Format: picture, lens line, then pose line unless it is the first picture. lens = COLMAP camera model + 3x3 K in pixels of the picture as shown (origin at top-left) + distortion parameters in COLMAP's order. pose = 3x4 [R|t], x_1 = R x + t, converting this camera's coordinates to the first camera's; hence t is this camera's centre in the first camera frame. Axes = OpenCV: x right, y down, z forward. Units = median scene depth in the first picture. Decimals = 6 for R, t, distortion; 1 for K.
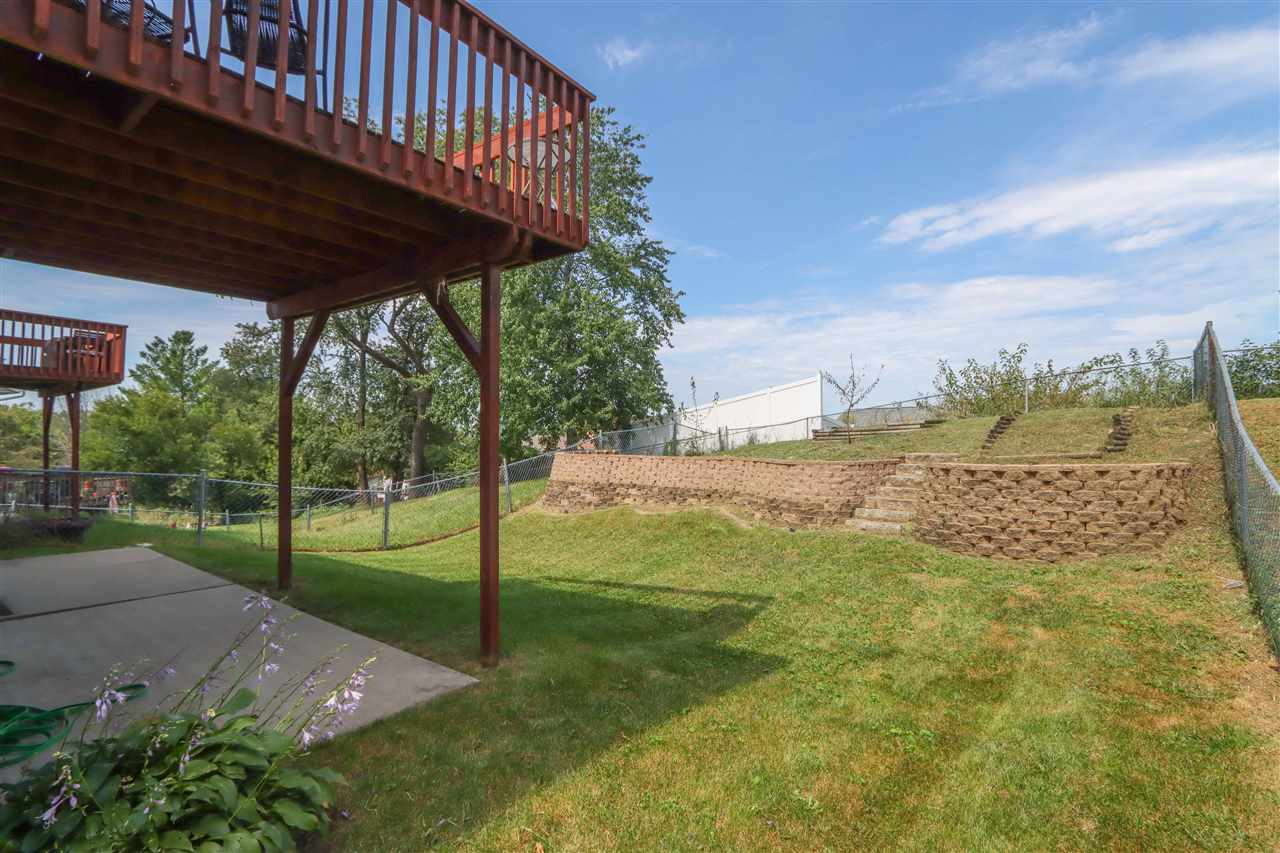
lens RADIAL K [[609.1, 0, 640.0], [0, 609.1, 426.5], [0, 0, 1]] dist [-0.003832, 0.000103]
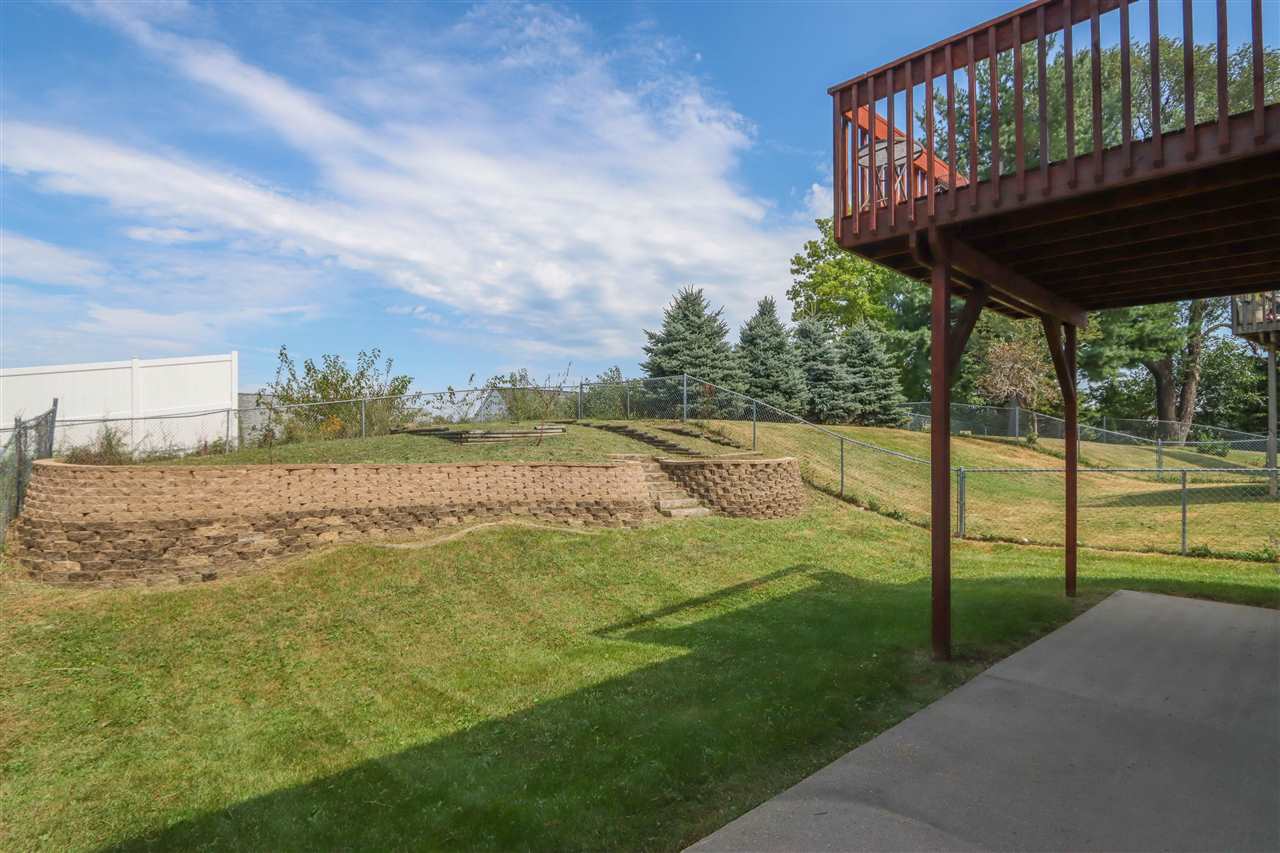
lens RADIAL K [[668.9, 0, 640.0], [0, 668.9, 426.5], [0, 0, 1]] dist [-0.027975, -0.000416]
pose [[0.166024, 0.028299, 0.985716, -0.331021], [-0.030050, 0.999269, -0.023627, 0.007681], [-0.985664, -0.025698, 0.166753, 0.293362]]
